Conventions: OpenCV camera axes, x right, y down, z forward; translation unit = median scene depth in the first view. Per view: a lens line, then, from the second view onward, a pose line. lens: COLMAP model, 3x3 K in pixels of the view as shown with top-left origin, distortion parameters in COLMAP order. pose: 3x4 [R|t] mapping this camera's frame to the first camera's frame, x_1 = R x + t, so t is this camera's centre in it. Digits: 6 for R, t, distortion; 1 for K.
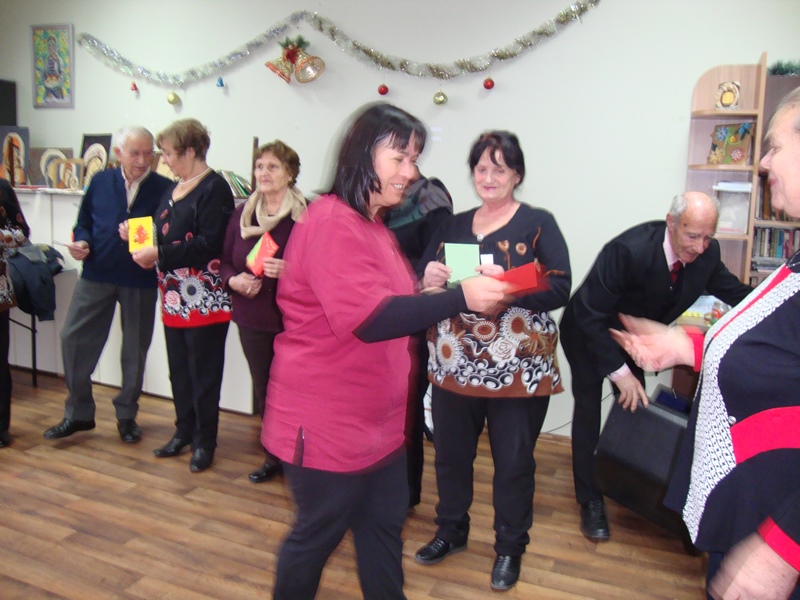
lens RADIAL K [[710.0, 0, 400.4], [0, 710.0, 287.1], [0, 0, 1]] dist [-0.203282, 0.212080]
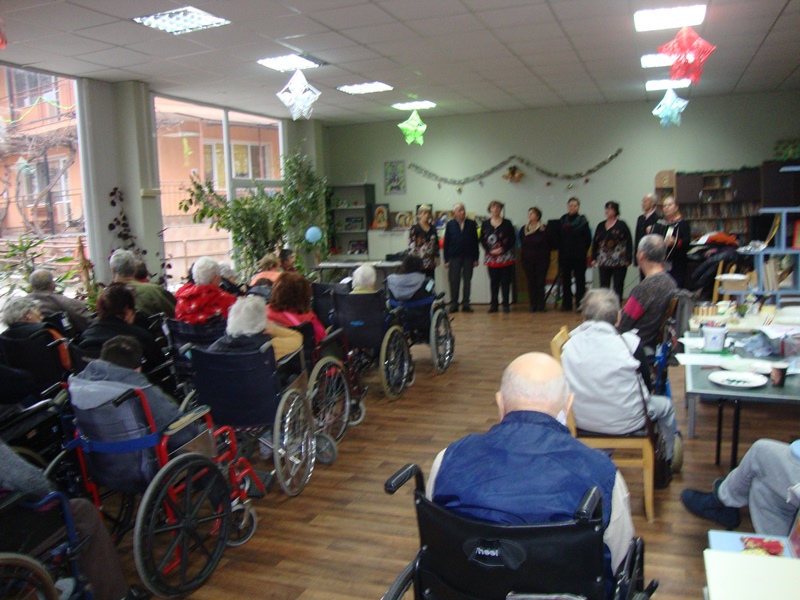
lens RADIAL K [[708.8, 0, 407.0], [0, 708.8, 295.4], [0, 0, 1]] dist [-0.209917, 0.213160]
pose [[0.996203, -0.083289, 0.025340, -0.772368], [0.084157, 0.995824, -0.035396, 0.241029], [-0.022286, 0.037394, 0.999052, -1.974510]]
